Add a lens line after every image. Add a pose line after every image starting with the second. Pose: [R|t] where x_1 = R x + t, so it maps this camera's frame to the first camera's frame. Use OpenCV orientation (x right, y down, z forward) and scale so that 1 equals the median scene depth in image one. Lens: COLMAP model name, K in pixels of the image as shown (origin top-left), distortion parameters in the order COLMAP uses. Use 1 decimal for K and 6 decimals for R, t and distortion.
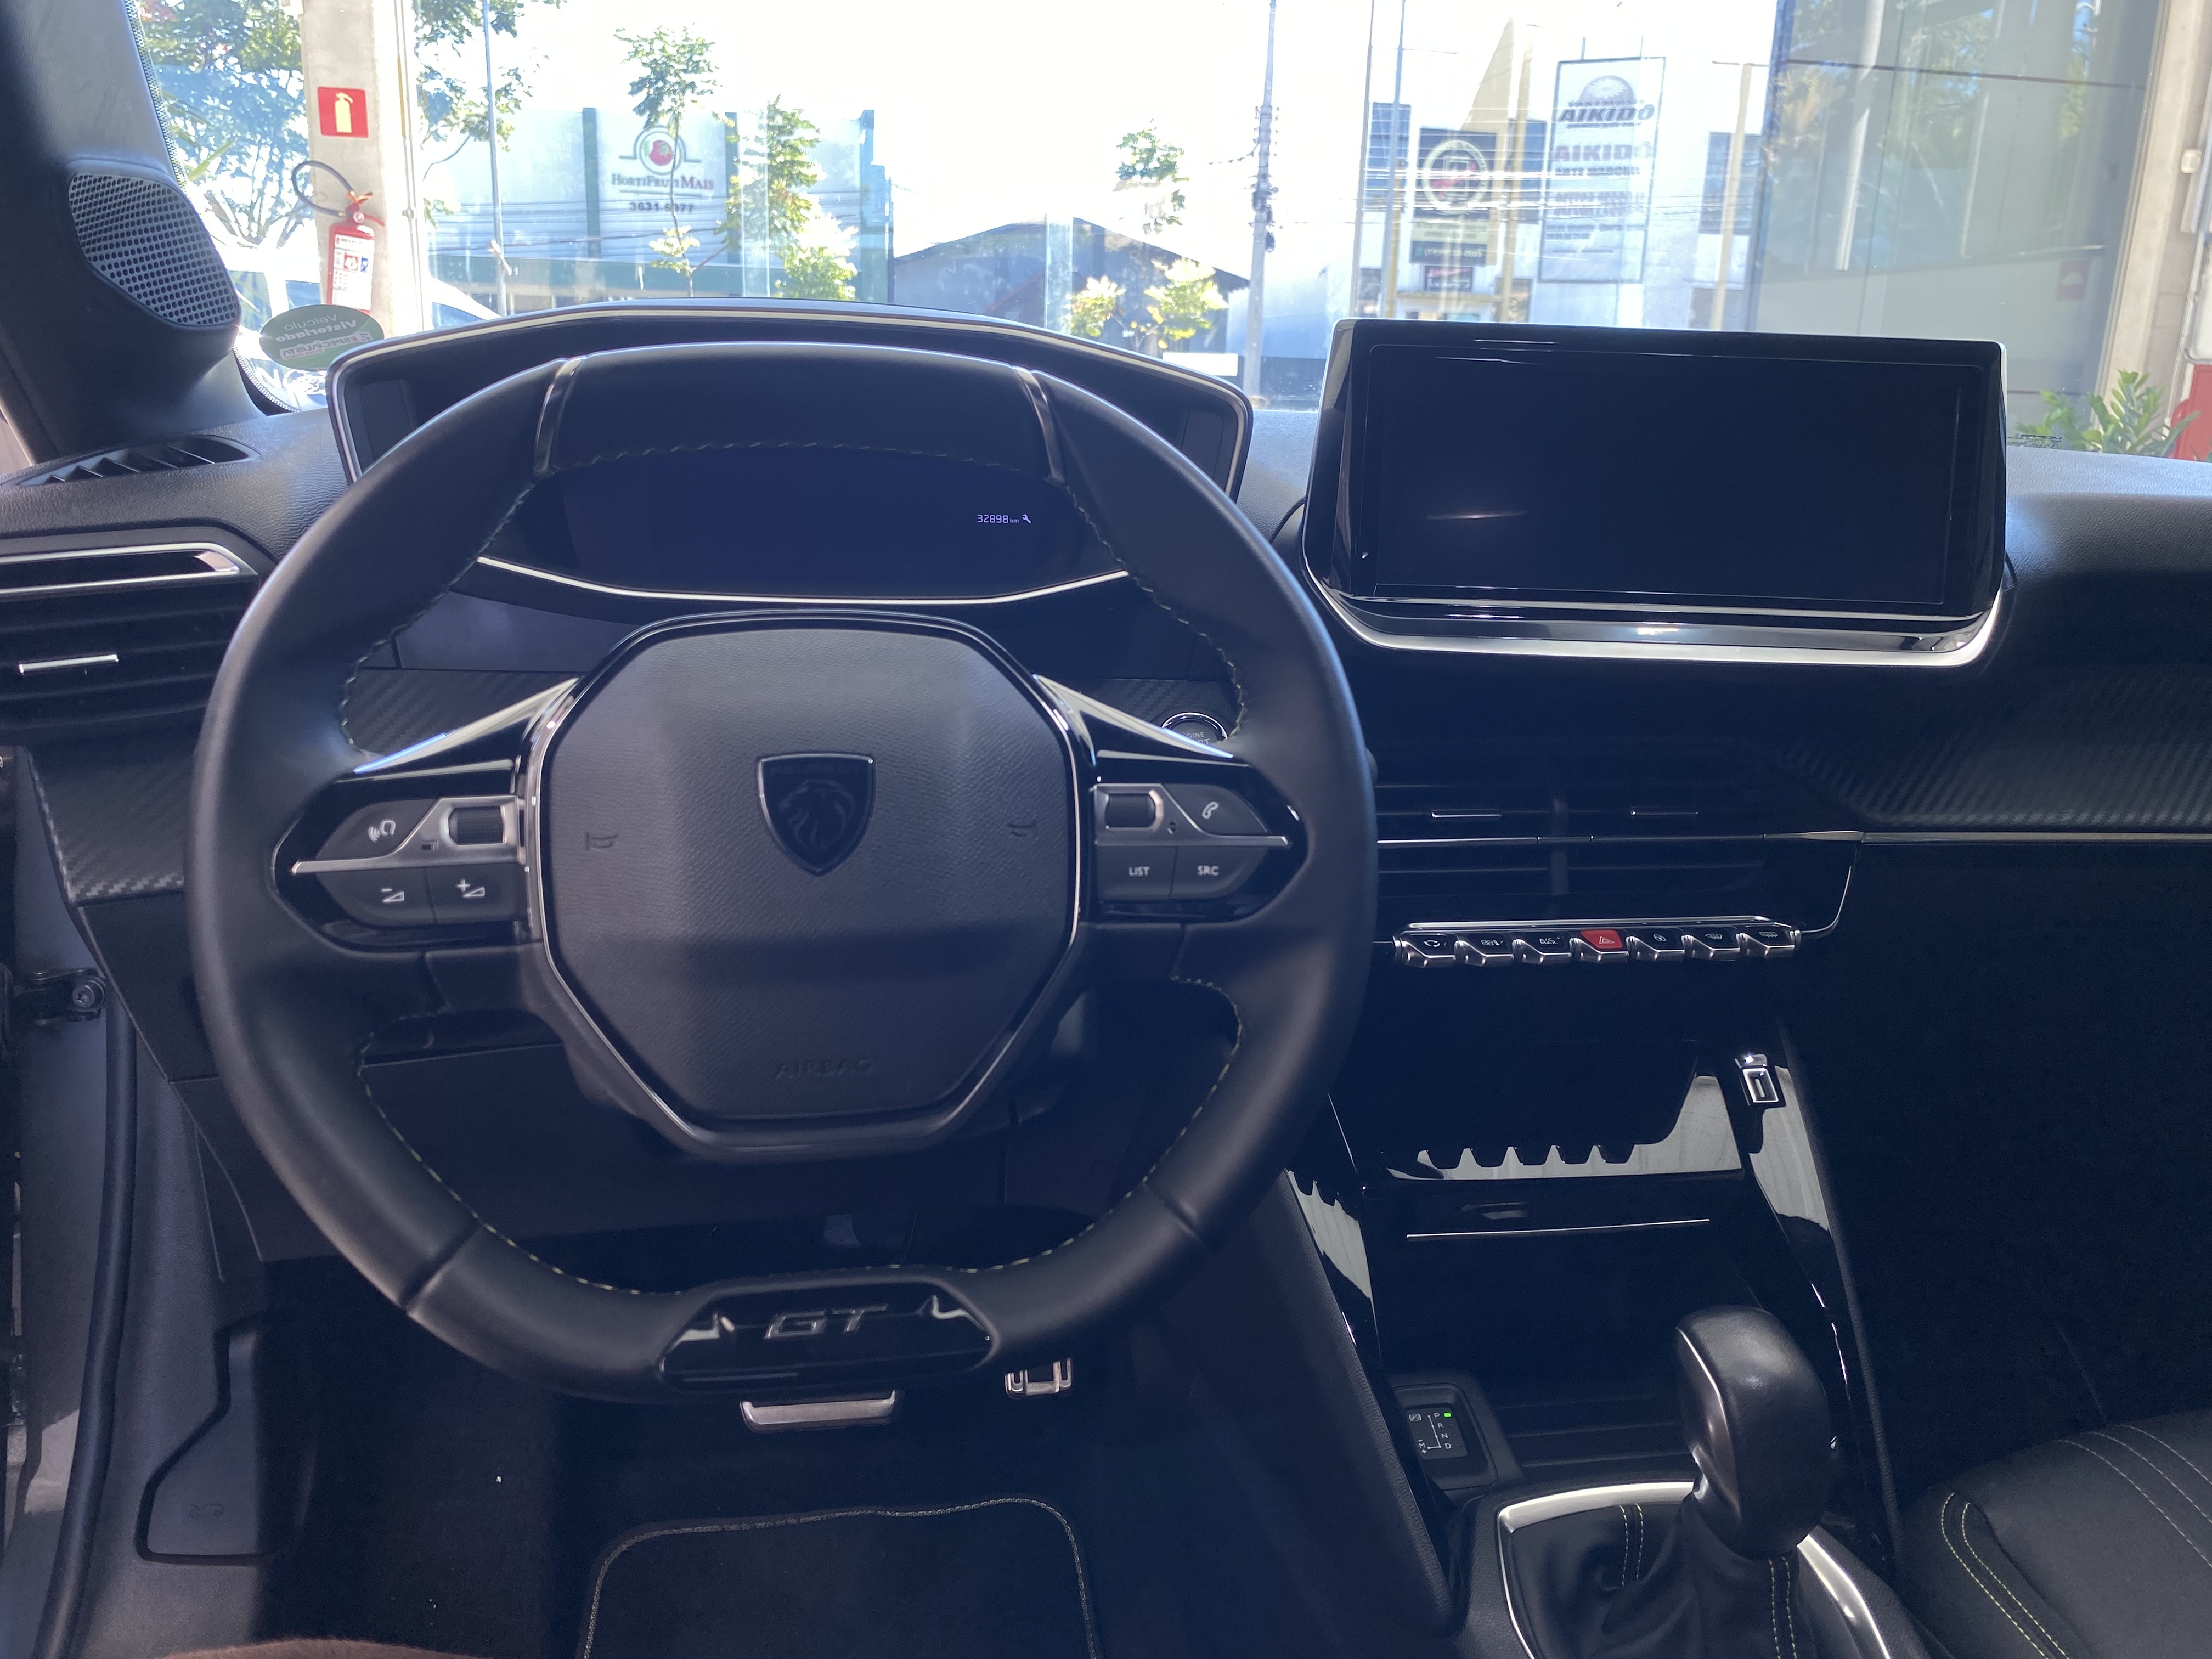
lens RADIAL K [[1709.4, 0, 1082.0], [0, 1709.4, 820.9], [0, 0, 1]] dist [-0.001411, 0.000843]
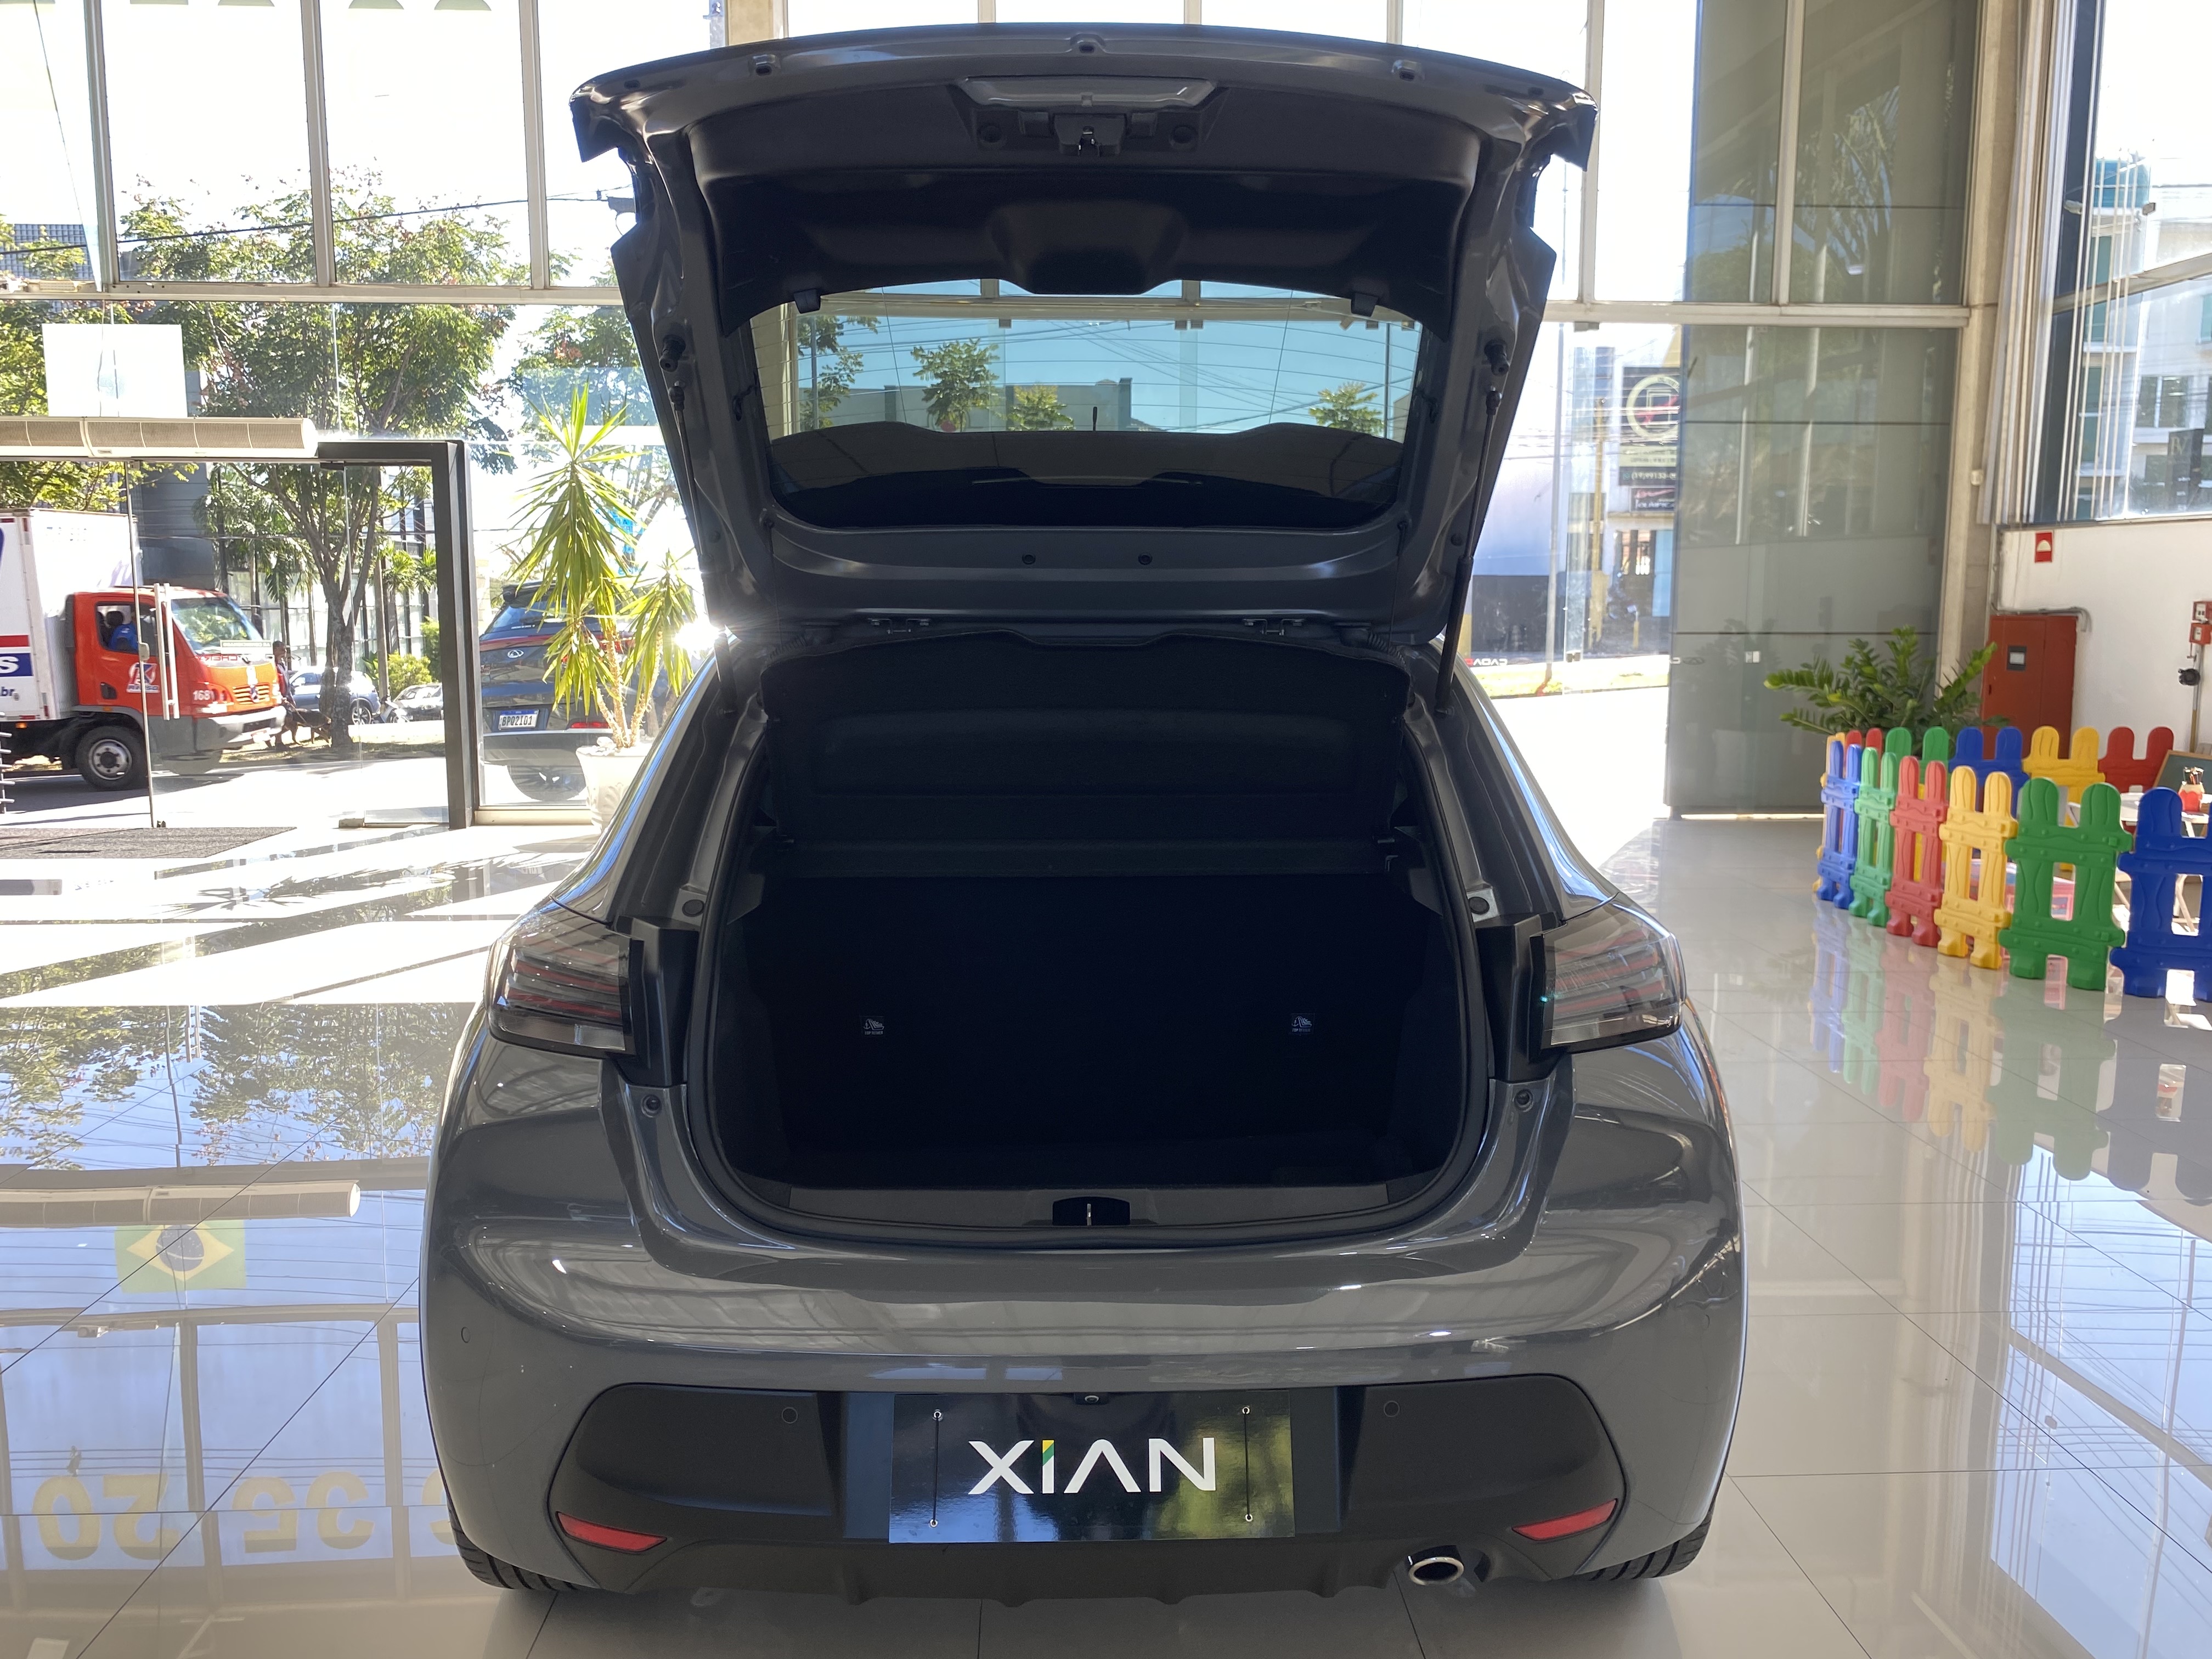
lens RADIAL K [[1721.4, 0, 1128.9], [0, 1721.4, 814.5], [0, 0, 1]] dist [-0.002405, 0.000485]
pose [[0.991246, -0.010319, -0.131623, 0.036762], [-0.005557, 0.992797, -0.119684, 0.021679], [0.131910, 0.119367, 0.984048, -0.142461]]
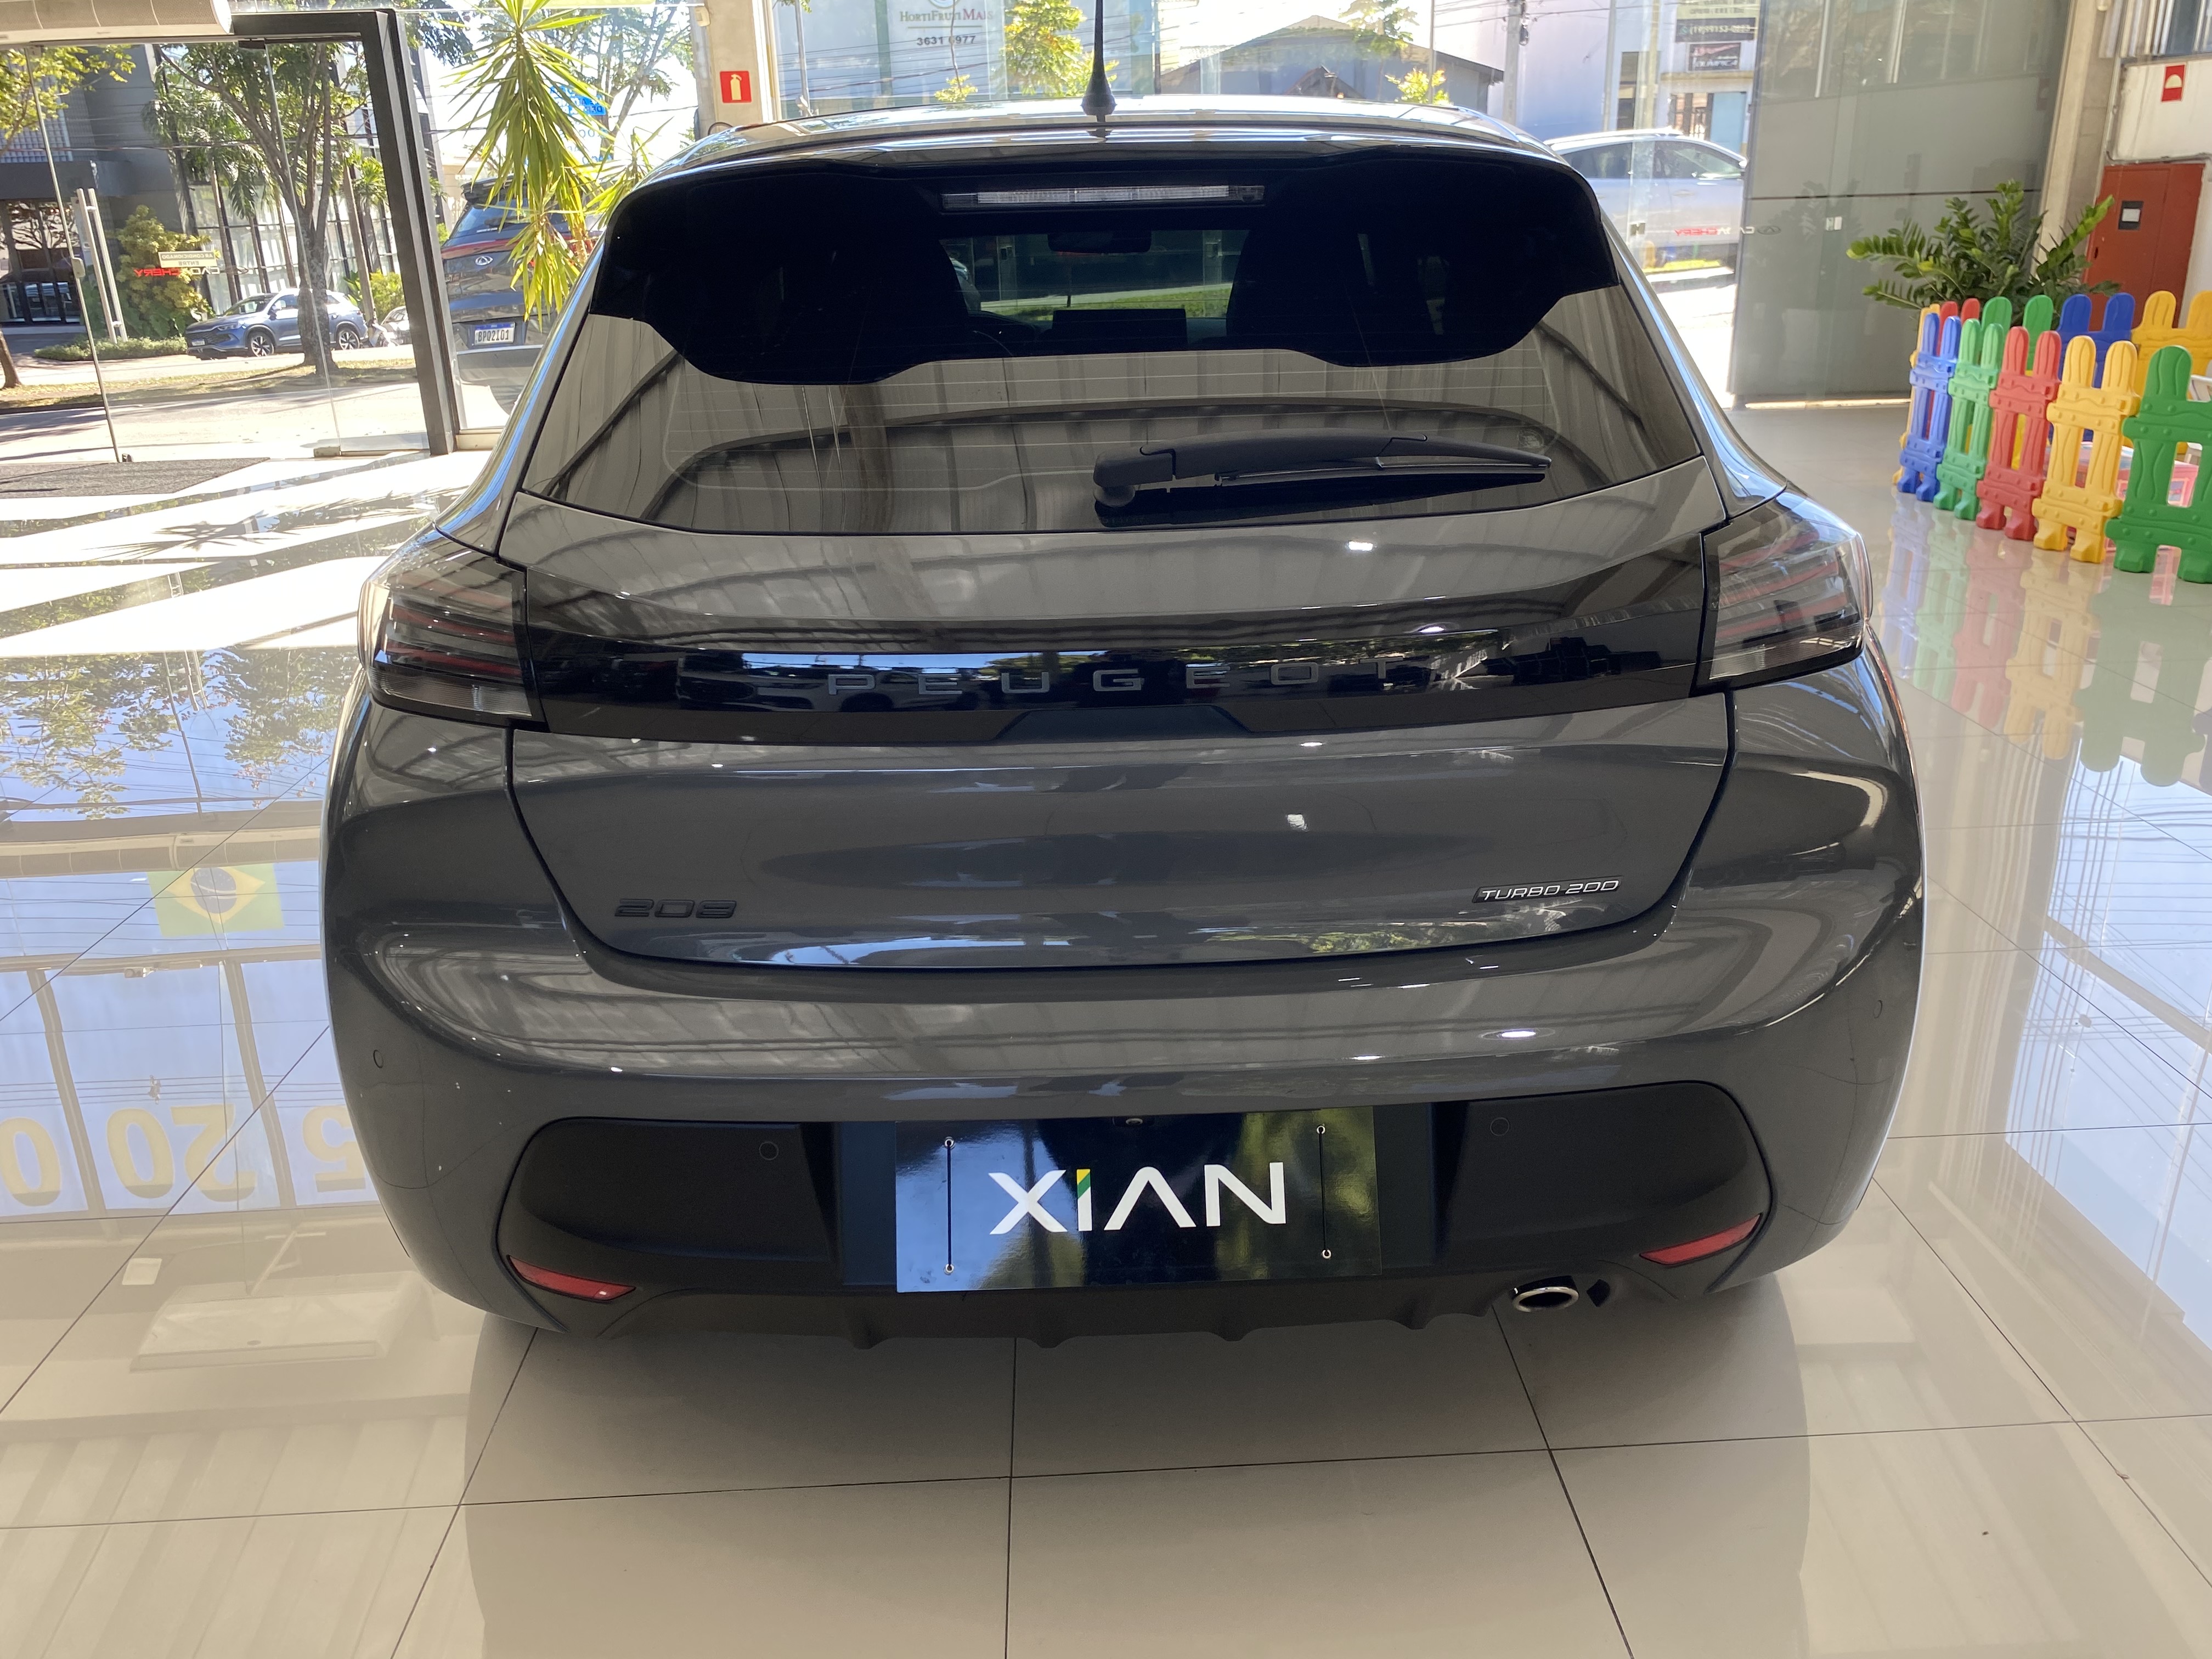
lens RADIAL K [[1711.9, 0, 1128.1], [0, 1711.9, 821.5], [0, 0, 1]] dist [0.006766, -0.009006]
pose [[0.988826, -0.003980, -0.149018, 0.033944], [0.020043, 0.994116, 0.106449, 0.020698], [0.147718, -0.108247, 0.983088, -0.124755]]
